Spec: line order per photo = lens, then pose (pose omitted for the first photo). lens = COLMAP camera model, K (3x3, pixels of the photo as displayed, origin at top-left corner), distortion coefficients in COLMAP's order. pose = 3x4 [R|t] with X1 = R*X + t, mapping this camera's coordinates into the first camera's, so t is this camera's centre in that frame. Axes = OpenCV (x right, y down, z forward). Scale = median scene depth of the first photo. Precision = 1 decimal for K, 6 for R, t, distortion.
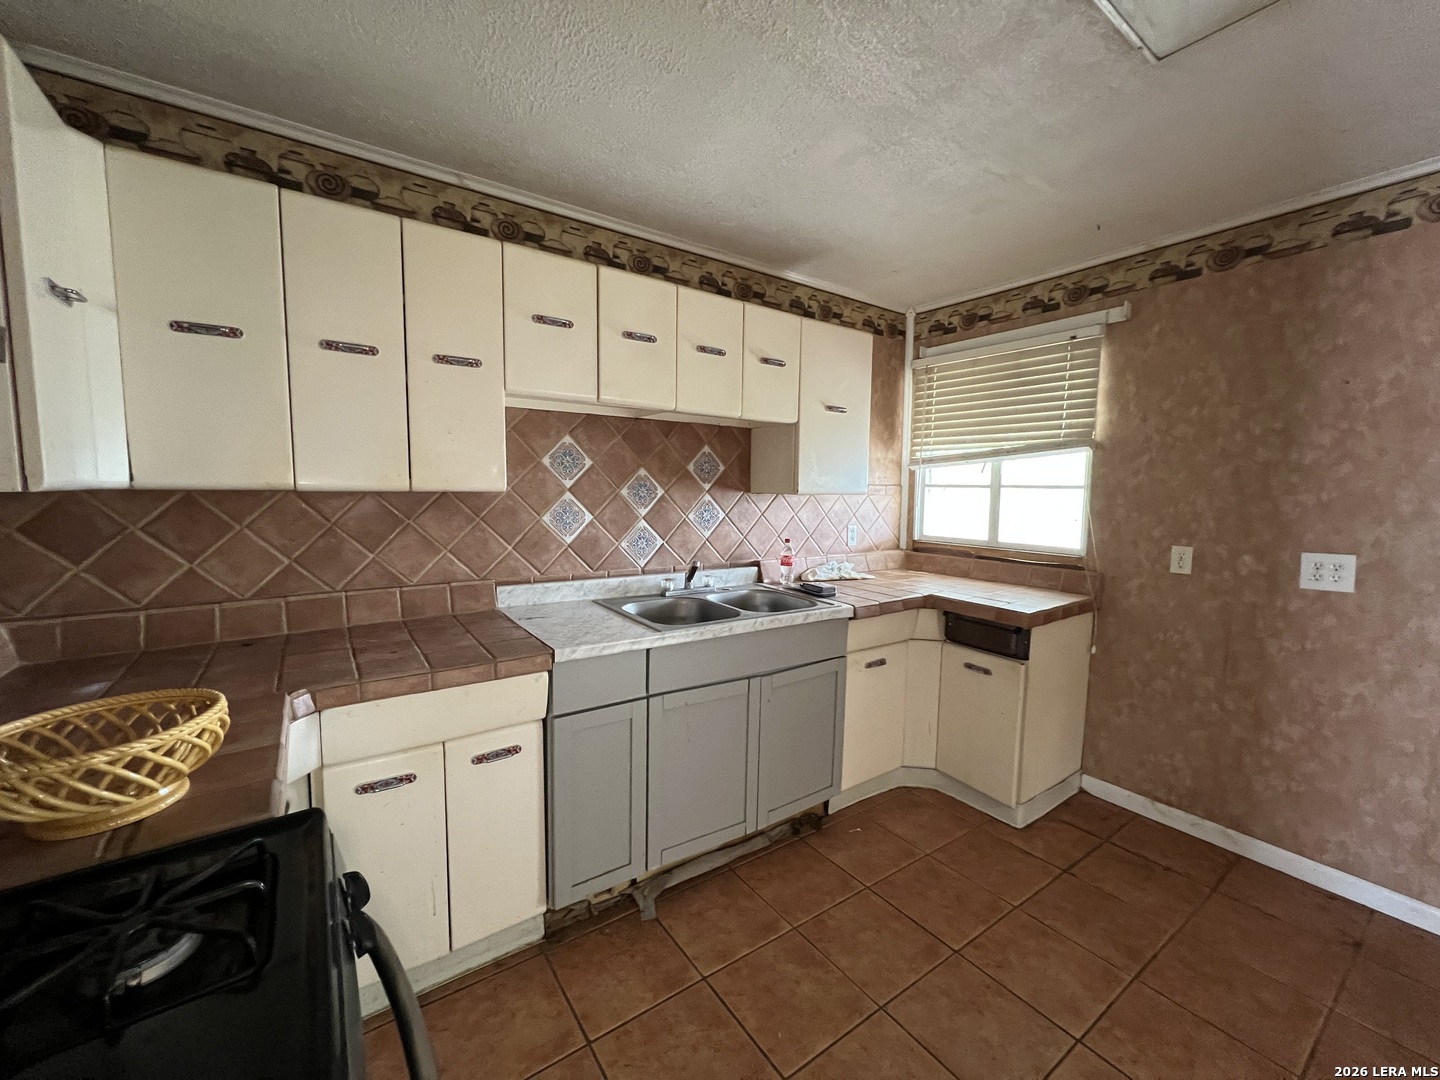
lens RADIAL K [[581.8, 0, 716.5], [0, 581.8, 535.1], [0, 0, 1]] dist [0.000169, 0.000095]
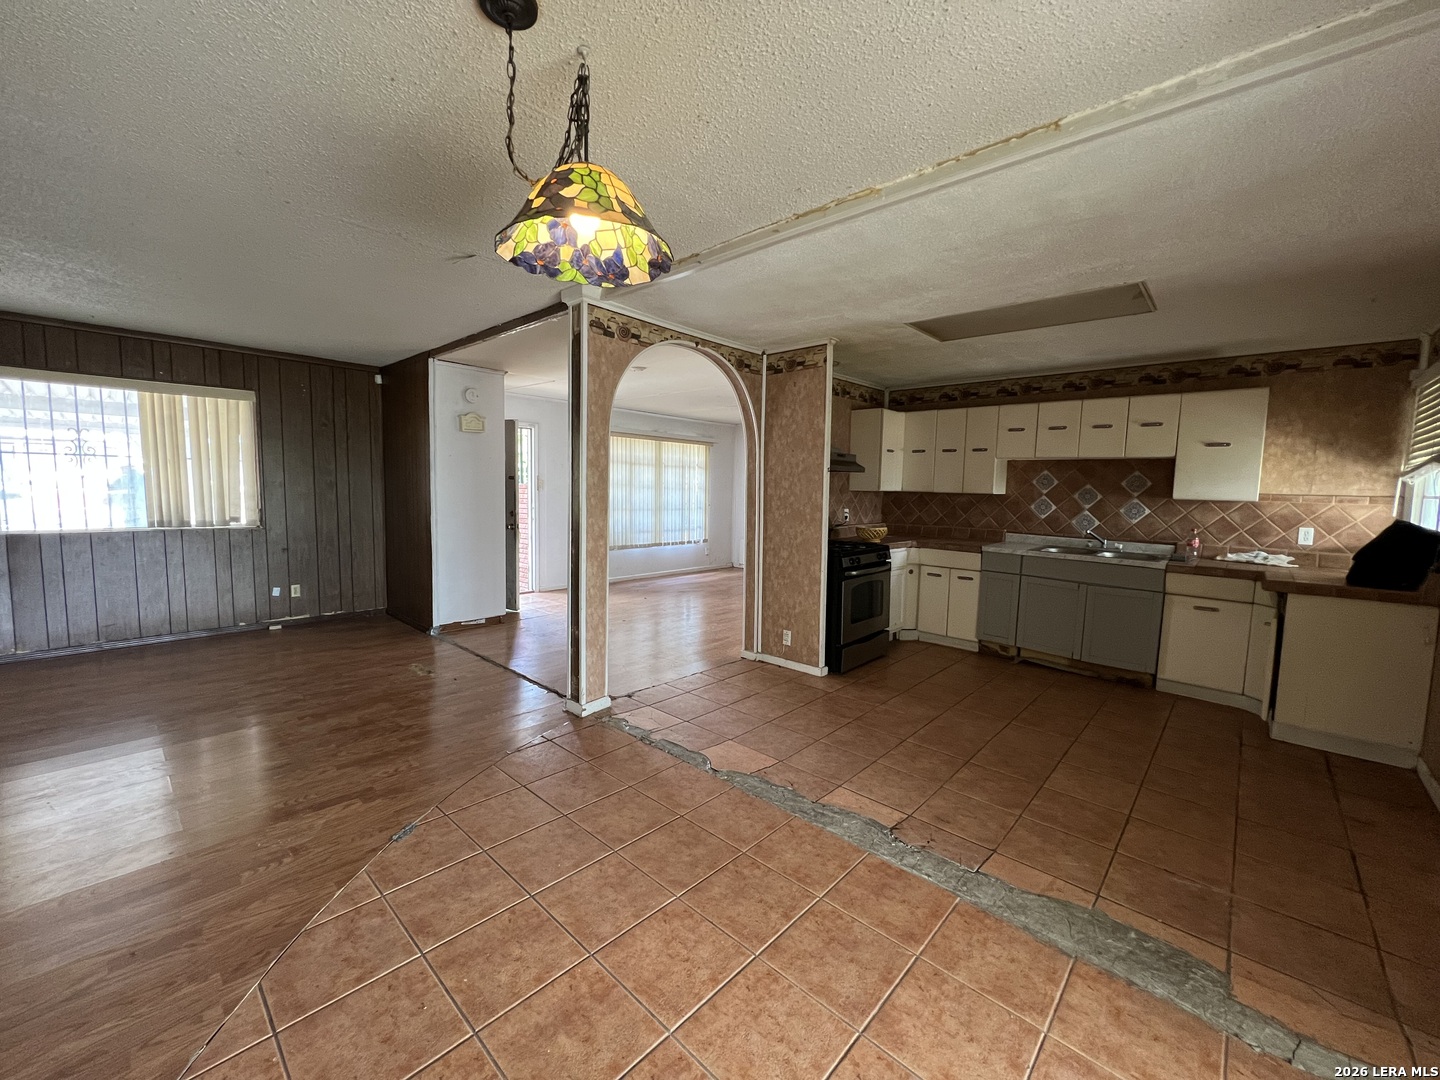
lens RADIAL K [[581.8, 0, 718.8], [0, 581.8, 537.1], [0, 0, 1]] dist [0.000169, 0.000095]
pose [[0.210733, 0.079497, -0.974306, 1.670976], [-0.100984, 0.993126, 0.059191, 0.078239], [0.972314, 0.085915, 0.217312, -0.688254]]
